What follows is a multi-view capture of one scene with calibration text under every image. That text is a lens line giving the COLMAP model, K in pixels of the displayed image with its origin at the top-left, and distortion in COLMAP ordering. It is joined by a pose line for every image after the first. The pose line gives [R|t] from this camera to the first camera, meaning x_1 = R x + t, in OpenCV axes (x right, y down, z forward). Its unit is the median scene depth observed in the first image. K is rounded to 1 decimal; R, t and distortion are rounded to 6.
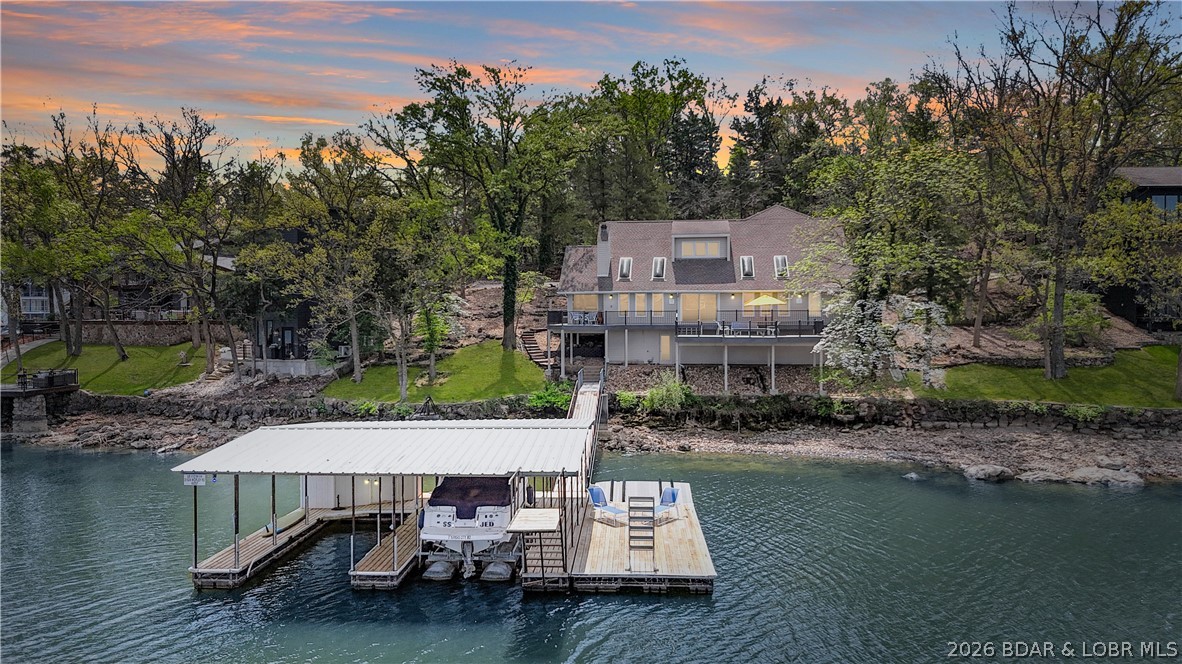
lens RADIAL K [[884.3, 0, 591.0], [0, 884.3, 332.0], [0, 0, 1]] dist [0.073987, -0.082071]
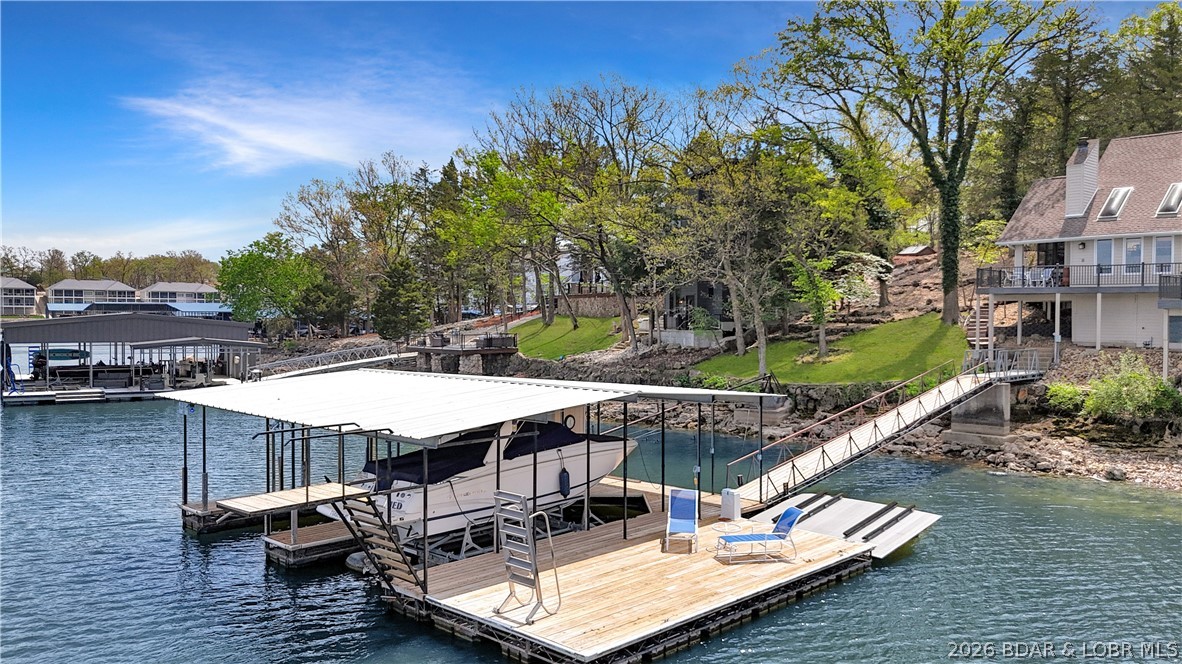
lens RADIAL K [[898.7, 0, 591.1], [0, 898.7, 337.5], [0, 0, 1]] dist [0.034416, -0.003600]
pose [[0.751669, 0.025135, -0.659061, 0.201385], [-0.022136, 0.999672, 0.012878, 0.029191], [0.659169, 0.004909, 0.751979, 0.237098]]
